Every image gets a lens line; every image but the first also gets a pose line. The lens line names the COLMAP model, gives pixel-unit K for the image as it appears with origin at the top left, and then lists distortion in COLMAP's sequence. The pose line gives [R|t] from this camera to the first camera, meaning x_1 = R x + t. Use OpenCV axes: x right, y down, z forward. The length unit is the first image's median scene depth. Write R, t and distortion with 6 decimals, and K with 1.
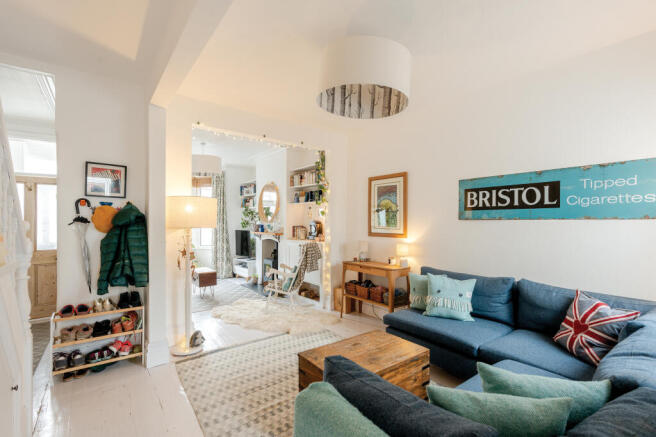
lens RADIAL K [[304.3, 0, 326.8], [0, 304.3, 221.3], [0, 0, 1]] dist [-0.007859, 0.003109]
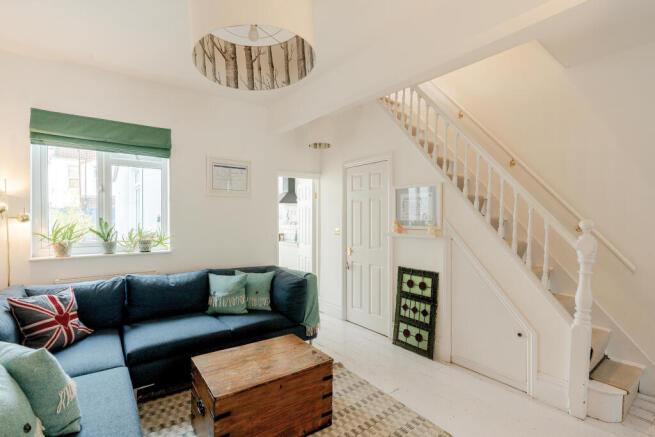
lens RADIAL K [[303.8, 0, 307.8], [0, 303.8, 219.8], [0, 0, 1]] dist [-0.007859, 0.003109]
pose [[-0.999740, -0.003753, 0.022486, -0.023034], [-0.003584, 0.999965, 0.007579, -0.003991], [-0.022514, 0.007497, -0.999718, 1.277803]]
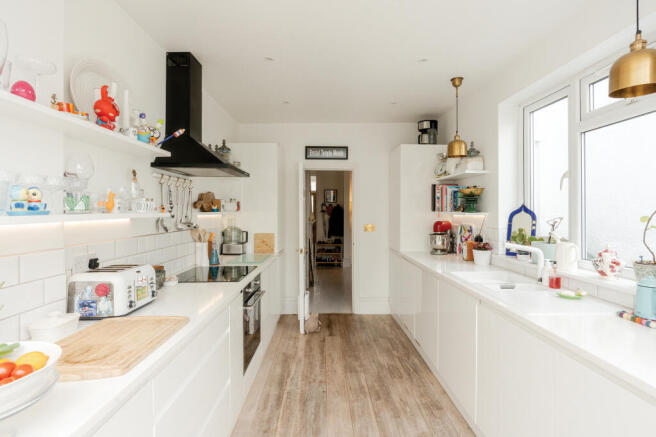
lens RADIAL K [[308.8, 0, 325.4], [0, 308.8, 209.7], [0, 0, 1]] dist [-0.005518, 0.000125]
pose [[0.798462, -0.003670, -0.602034, 0.878455], [0.001438, 0.999990, -0.004189, -0.005583], [0.602043, 0.002479, 0.798460, -1.202738]]
